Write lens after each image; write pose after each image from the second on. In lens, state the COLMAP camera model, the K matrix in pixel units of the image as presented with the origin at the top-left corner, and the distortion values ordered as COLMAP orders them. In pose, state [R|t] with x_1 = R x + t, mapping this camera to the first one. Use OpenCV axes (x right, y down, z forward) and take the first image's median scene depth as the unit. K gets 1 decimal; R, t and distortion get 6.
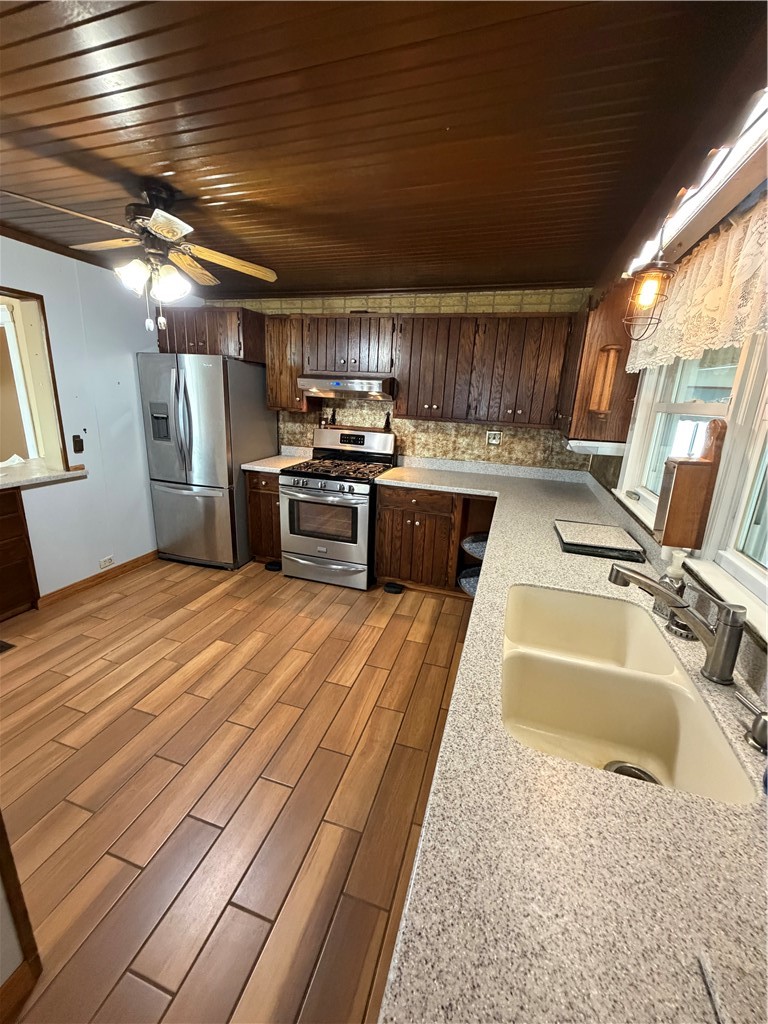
lens RADIAL K [[409.6, 0, 383.9], [0, 409.6, 508.3], [0, 0, 1]] dist [-0.001652, 0.001170]
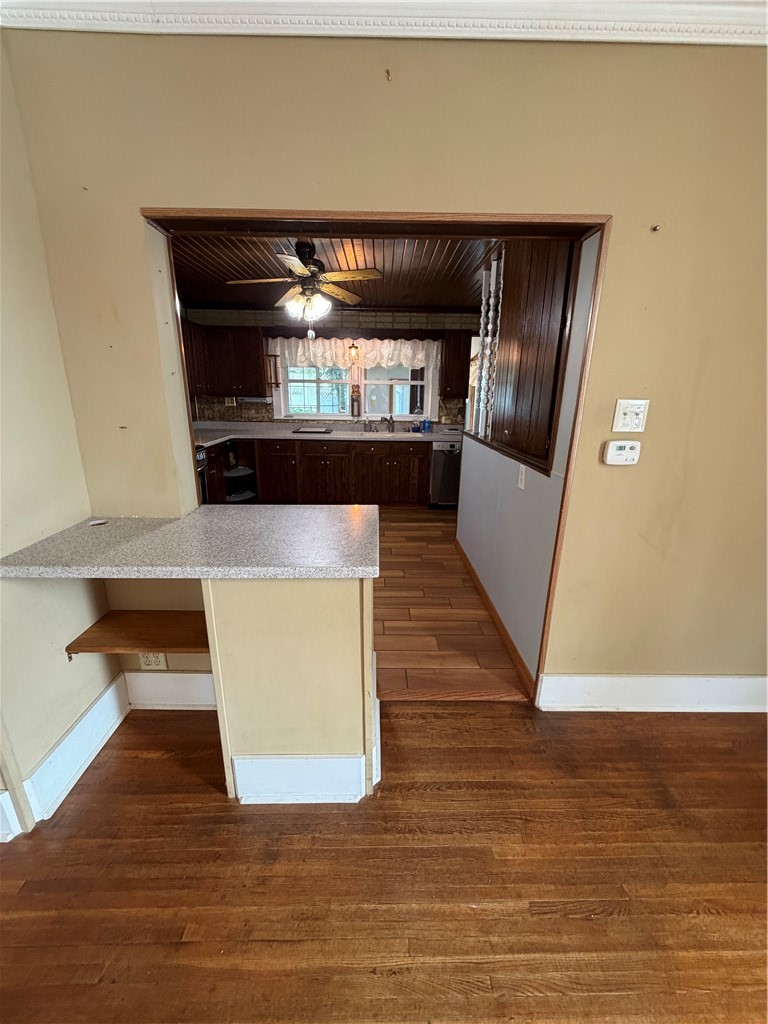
lens RADIAL K [[409.6, 0, 383.9], [0, 409.6, 508.3], [0, 0, 1]] dist [-0.001652, 0.001170]
pose [[-0.316008, -0.312128, 0.895944, -1.211328], [0.227745, 0.891768, 0.391001, -0.230265], [-0.921016, 0.327606, -0.210720, 0.716391]]
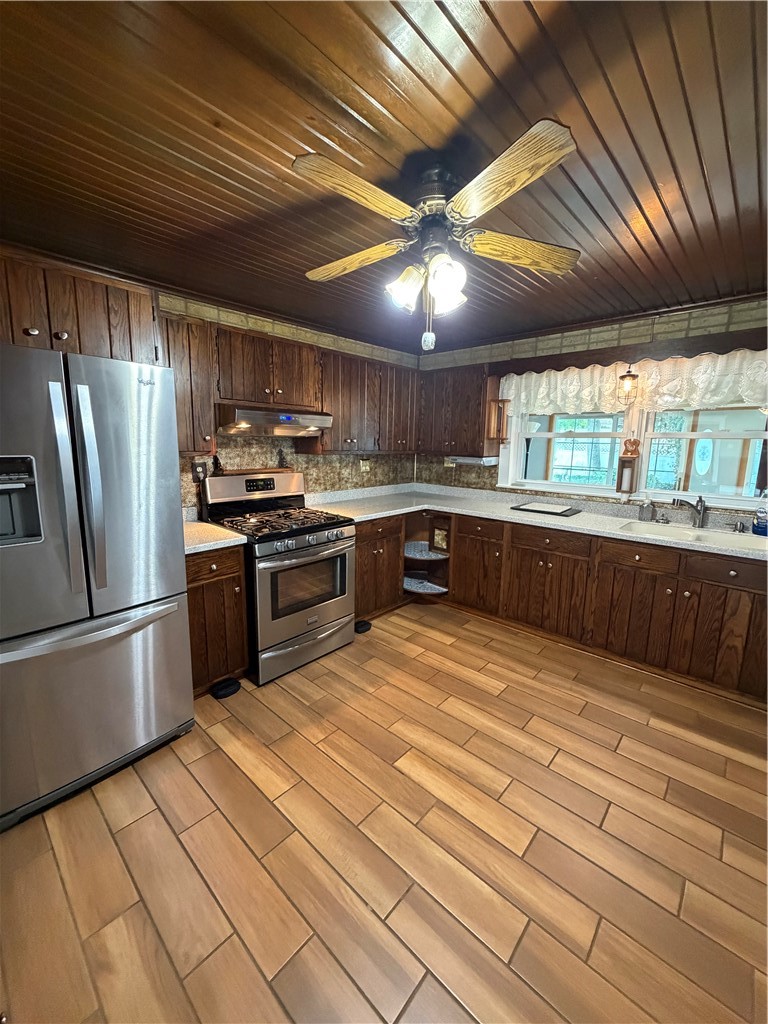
lens RADIAL K [[409.6, 0, 383.9], [0, 409.6, 508.3], [0, 0, 1]] dist [-0.001652, 0.001170]
pose [[0.418430, -0.184257, 0.889363, -0.725968], [0.247518, 0.965276, 0.083532, -0.134978], [-0.873871, 0.185181, 0.449507, 0.447701]]
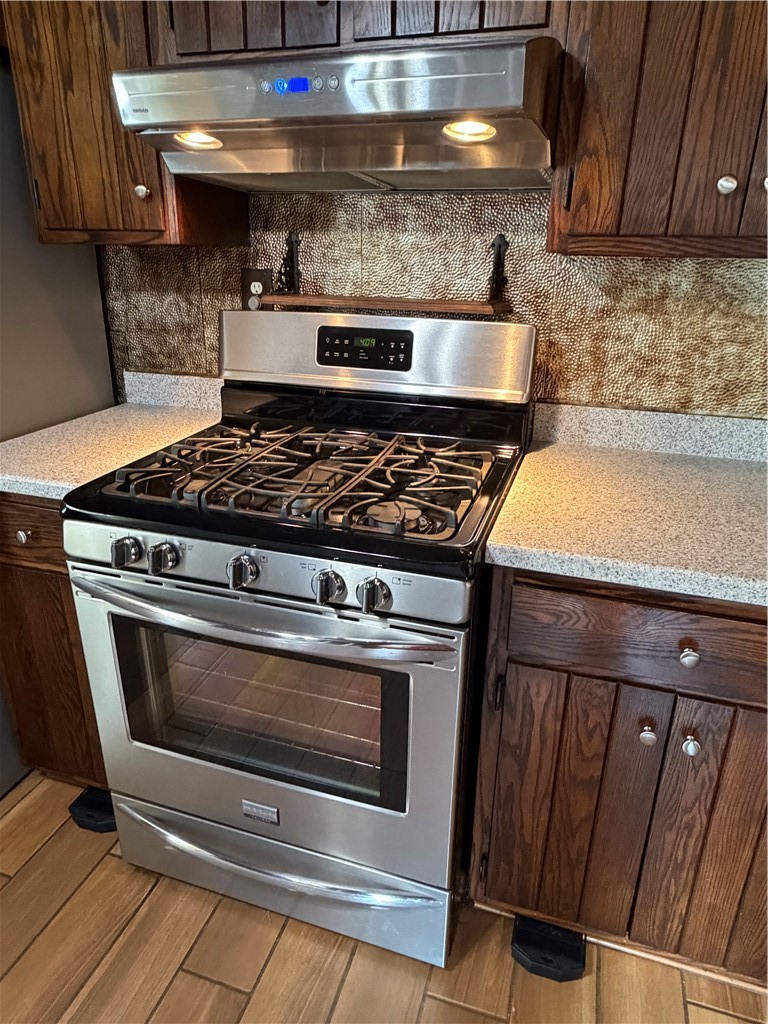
lens RADIAL K [[668.8, 0, 384.0], [0, 668.8, 512.0], [0, 0, 1]] dist [-0.002266, -0.001231]
pose [[0.999519, -0.023442, -0.020311, -0.060130], [0.025351, 0.994718, 0.099461, -0.109324], [0.017872, -0.099928, 0.994834, 0.581650]]
